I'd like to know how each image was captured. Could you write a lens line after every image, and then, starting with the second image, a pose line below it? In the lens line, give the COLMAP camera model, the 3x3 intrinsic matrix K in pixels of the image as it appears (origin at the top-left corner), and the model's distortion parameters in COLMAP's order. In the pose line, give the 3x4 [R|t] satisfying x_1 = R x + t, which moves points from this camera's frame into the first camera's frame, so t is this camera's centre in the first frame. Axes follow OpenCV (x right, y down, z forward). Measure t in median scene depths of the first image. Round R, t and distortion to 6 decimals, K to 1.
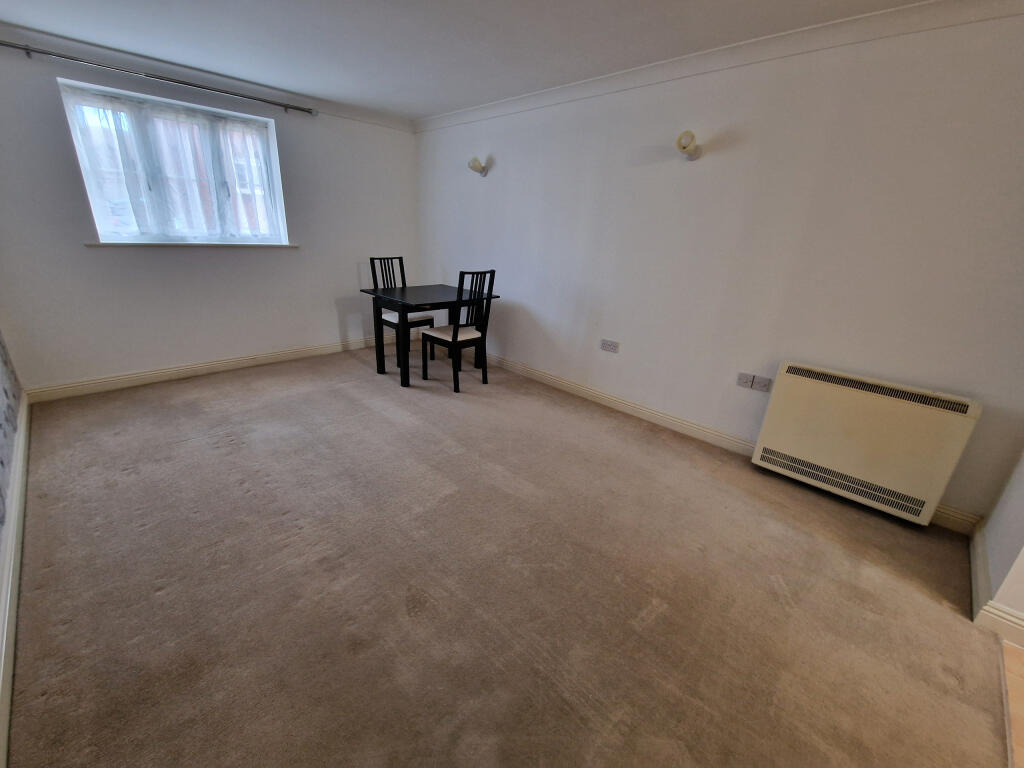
lens RADIAL K [[420.6, 0, 512.0], [0, 420.6, 384.0], [0, 0, 1]] dist [0.001333, 0.000554]
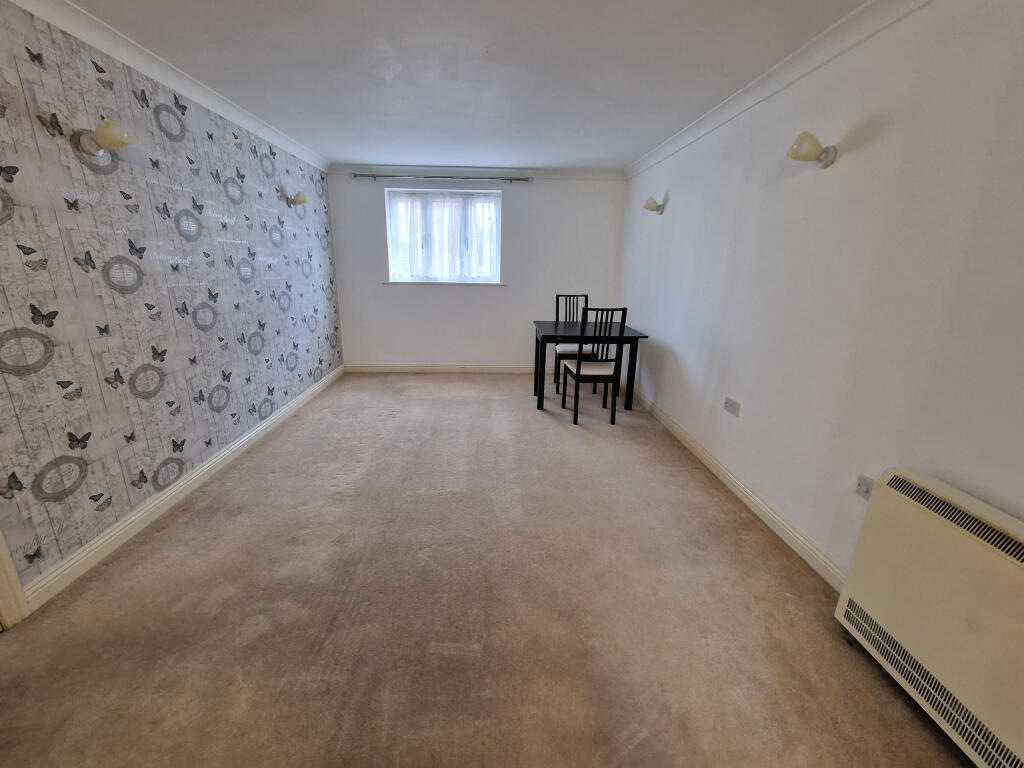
lens RADIAL K [[431.0, 0, 512.0], [0, 431.0, 384.0], [0, 0, 1]] dist [-0.000554, -0.000026]
pose [[0.726529, 0.155198, -0.669380, 0.492858], [-0.222400, 0.974834, -0.015369, -0.028242], [0.650149, 0.160036, 0.742762, 0.129162]]
